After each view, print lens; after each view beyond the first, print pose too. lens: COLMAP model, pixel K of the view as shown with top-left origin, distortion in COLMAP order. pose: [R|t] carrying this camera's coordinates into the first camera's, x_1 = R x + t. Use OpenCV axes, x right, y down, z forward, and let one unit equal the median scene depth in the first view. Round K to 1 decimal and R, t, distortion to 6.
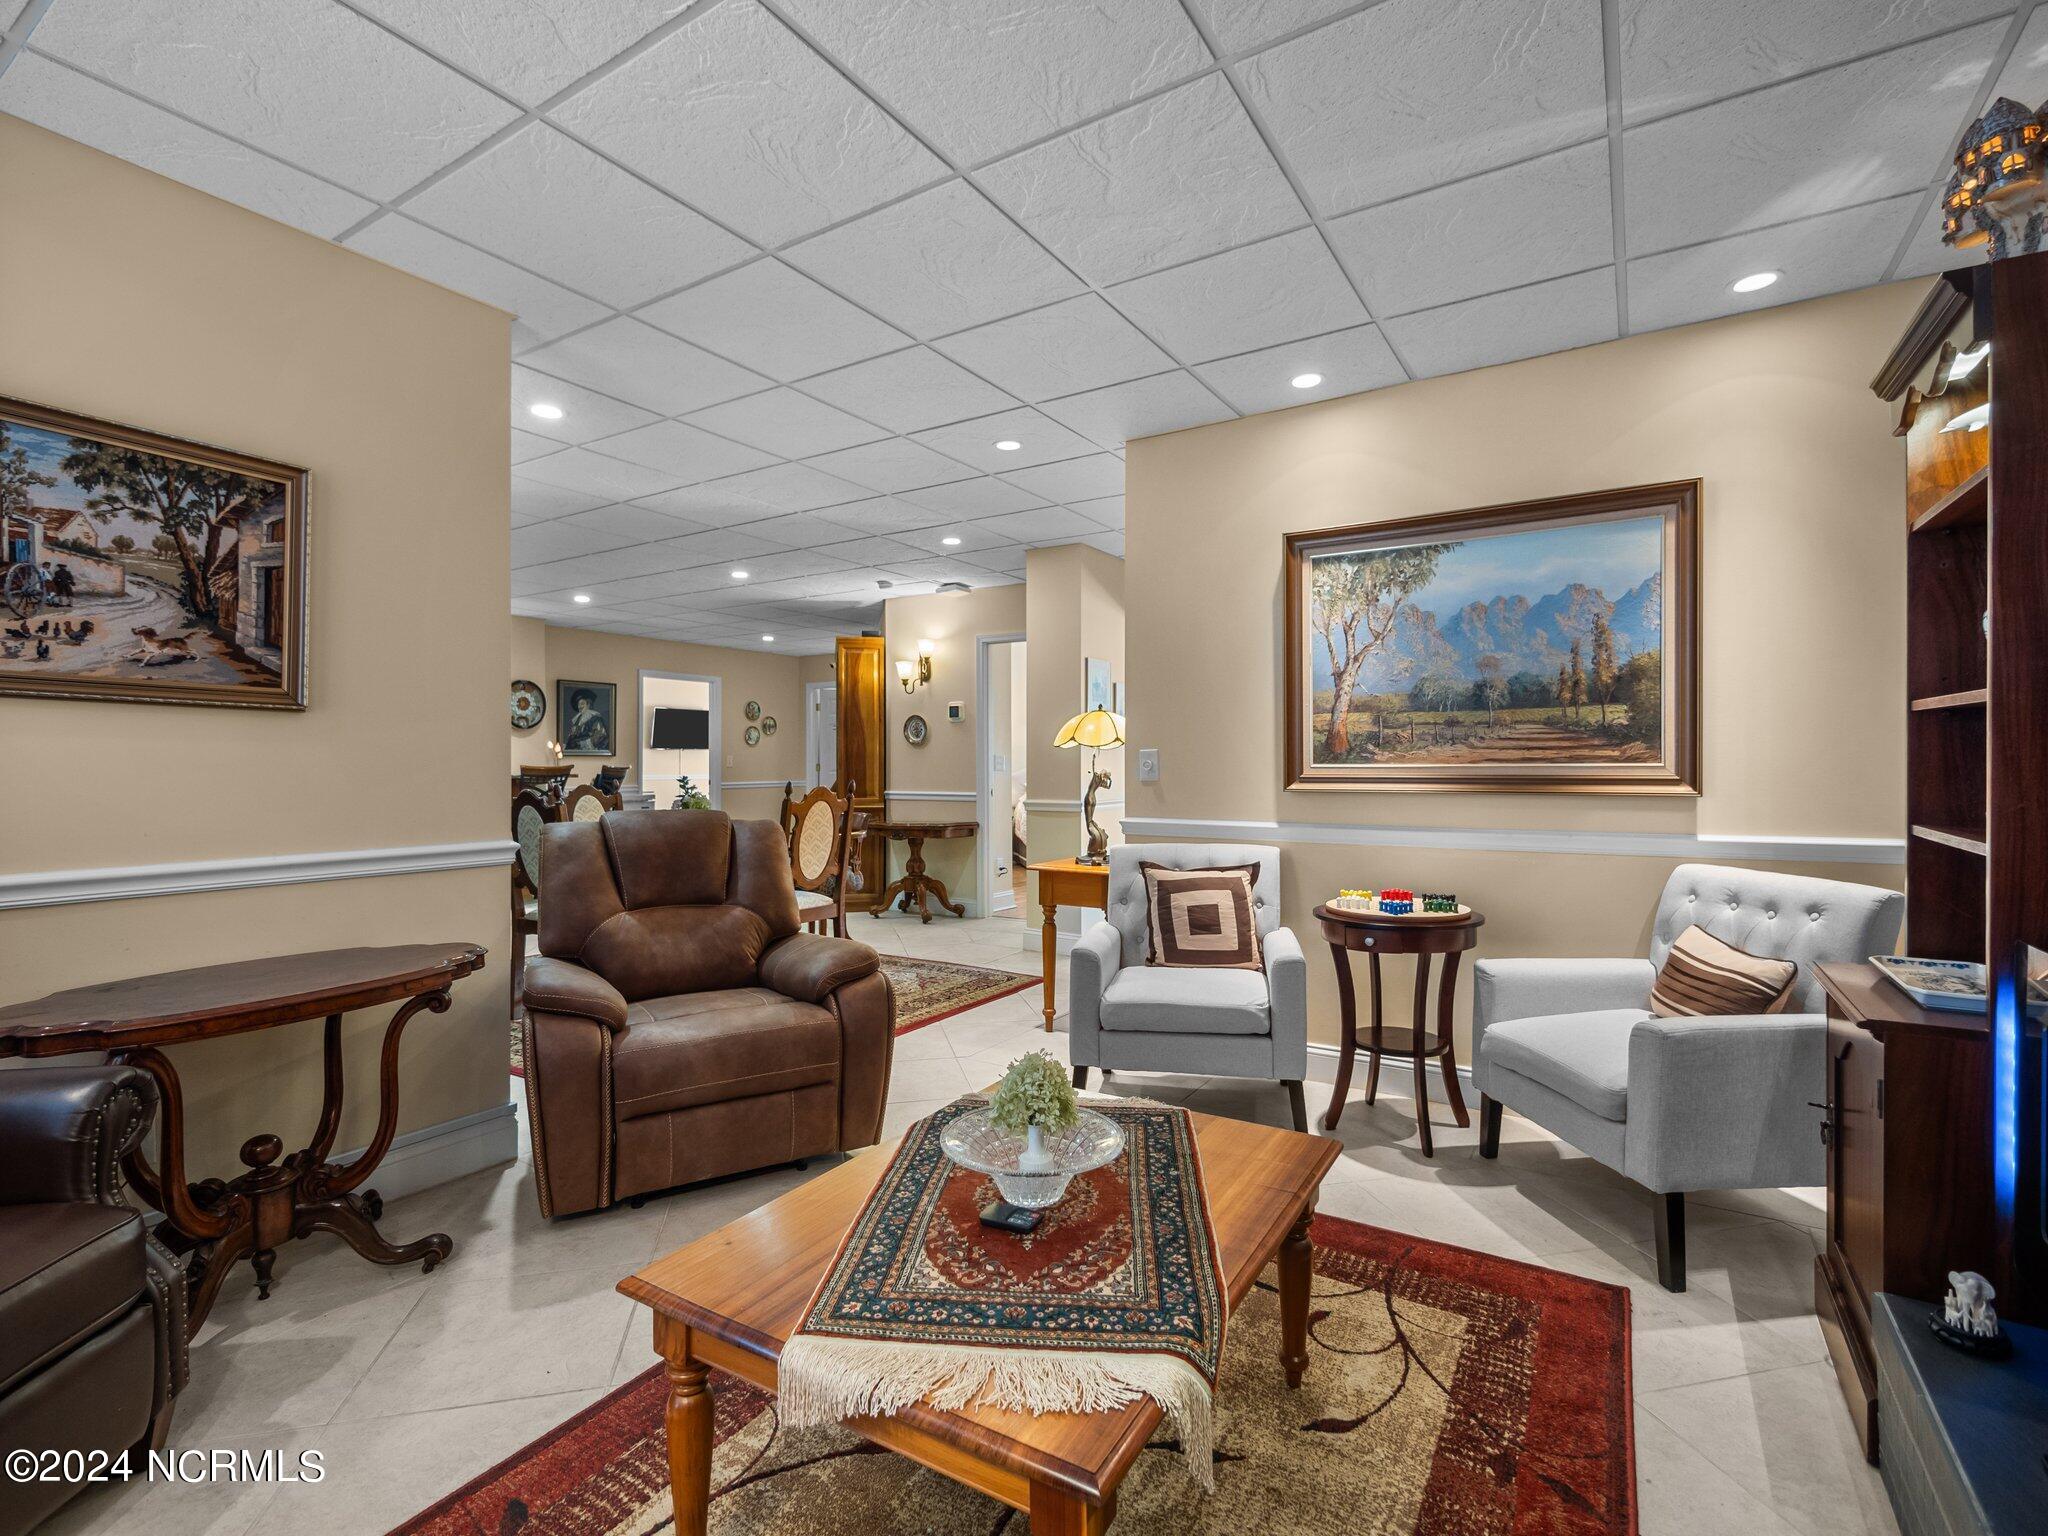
lens RADIAL K [[955.8, 0, 1033.2], [0, 955.8, 757.7], [0, 0, 1]] dist [0.009778, 0.001360]
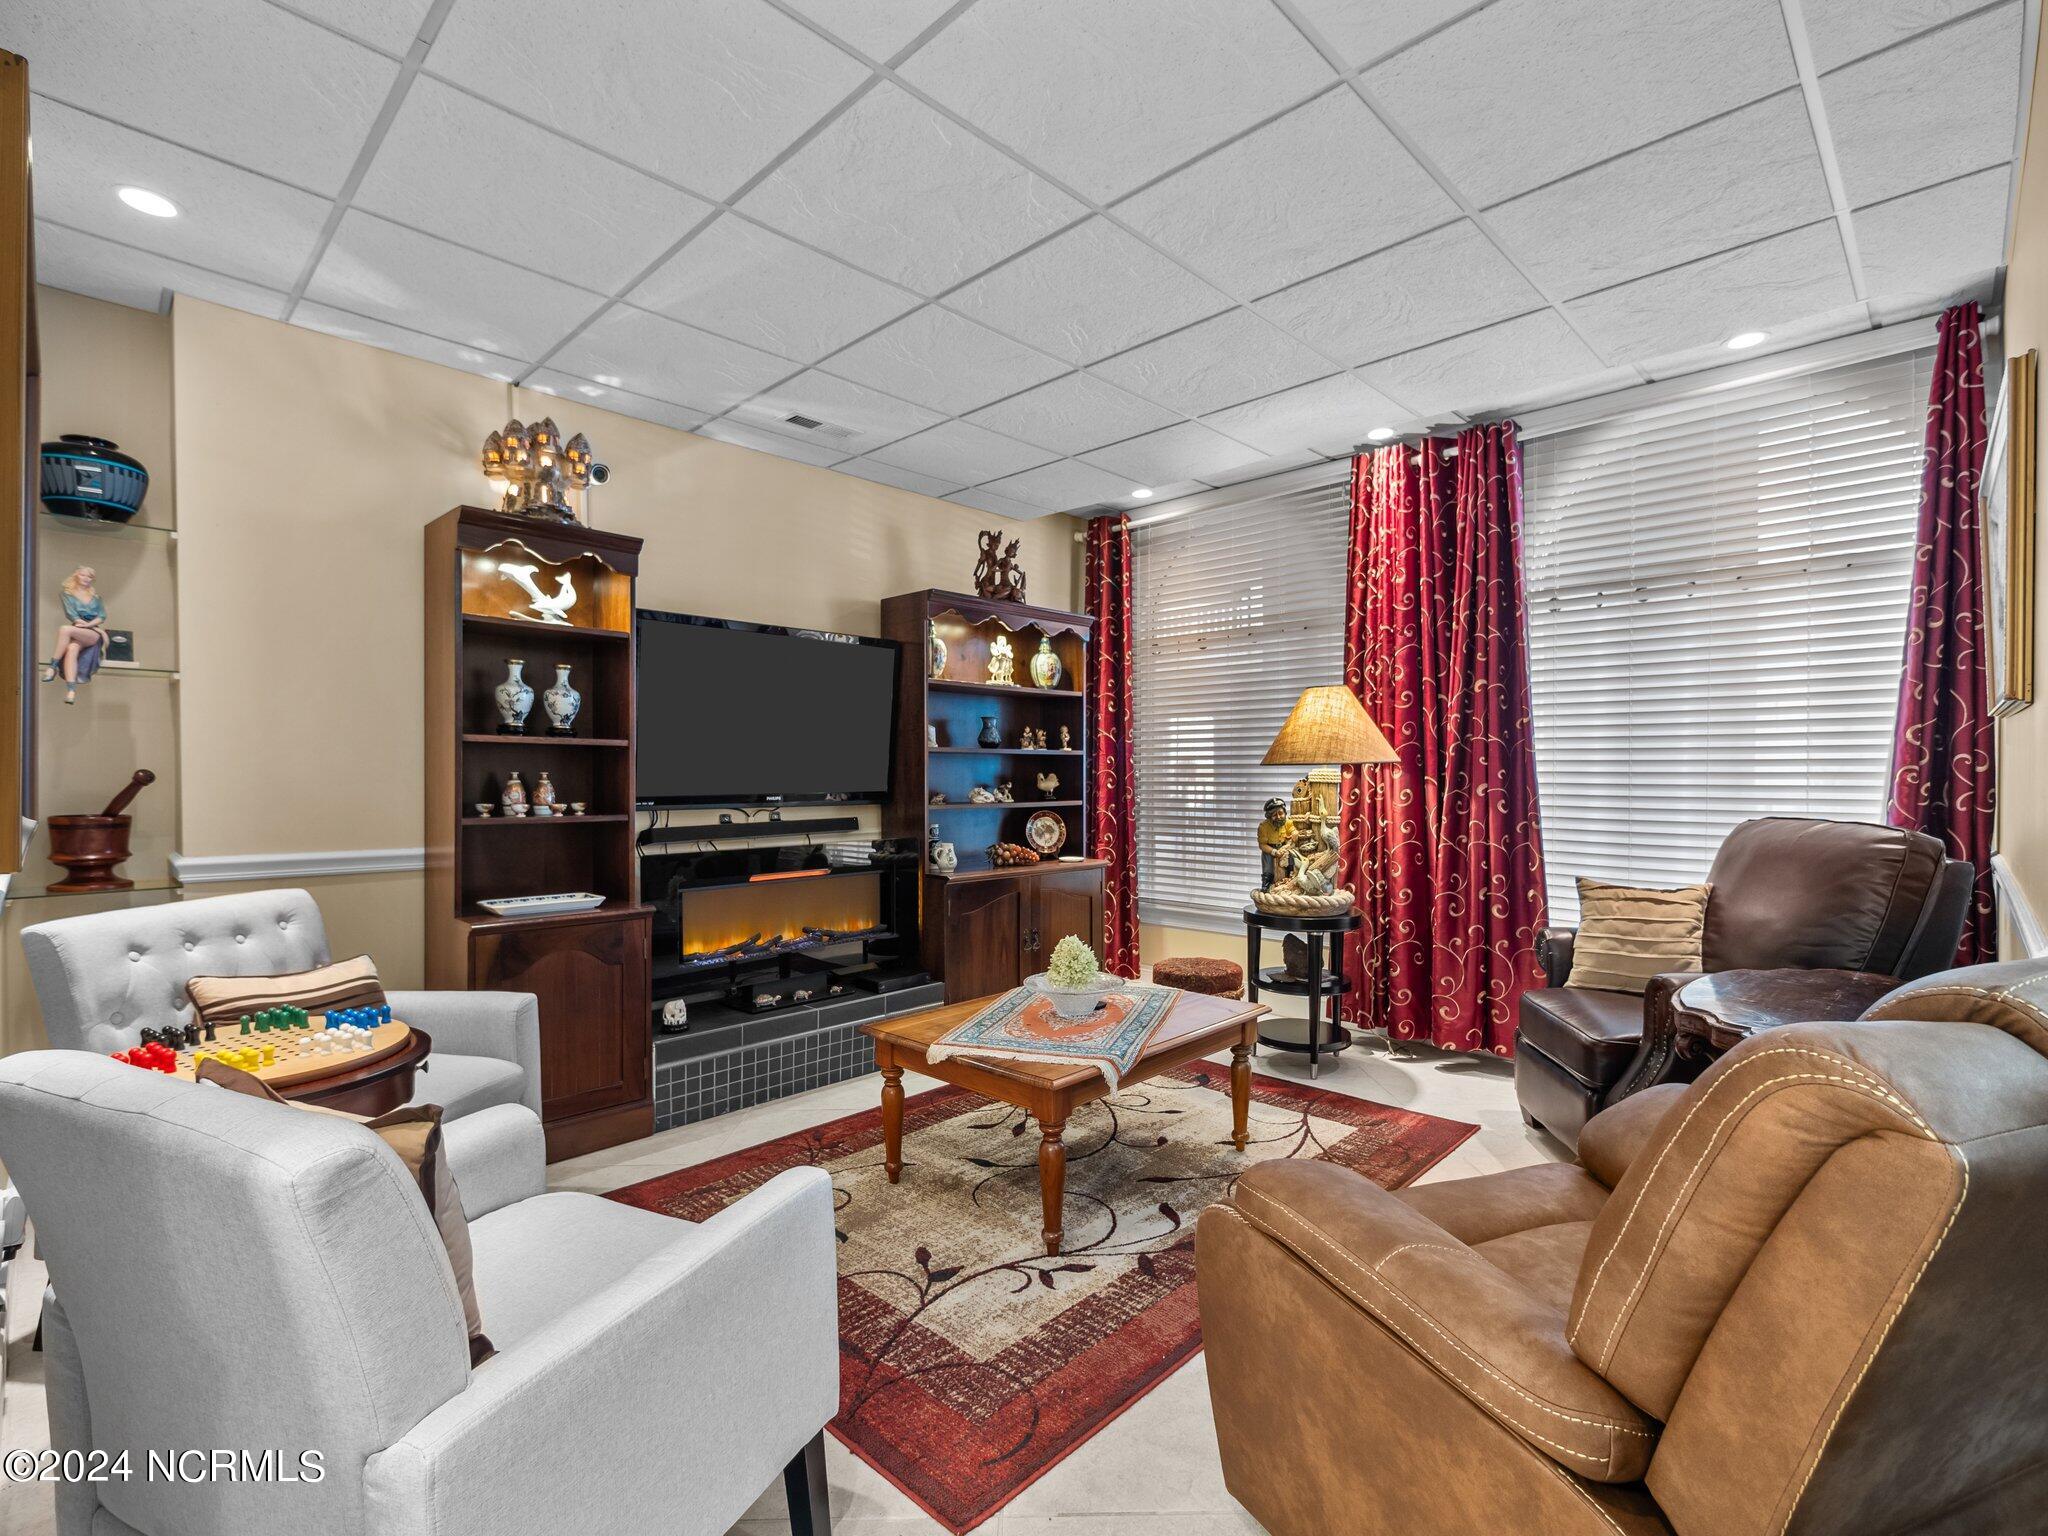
lens RADIAL K [[955.8, 0, 1028.0], [0, 955.8, 783.9], [0, 0, 1]] dist [0.009778, 0.001360]
pose [[-0.976889, -0.000794, 0.213744, -0.144176], [0.000836, 0.999971, 0.007534, 0.004214], [-0.213744, 0.007538, -0.976861, 1.363955]]
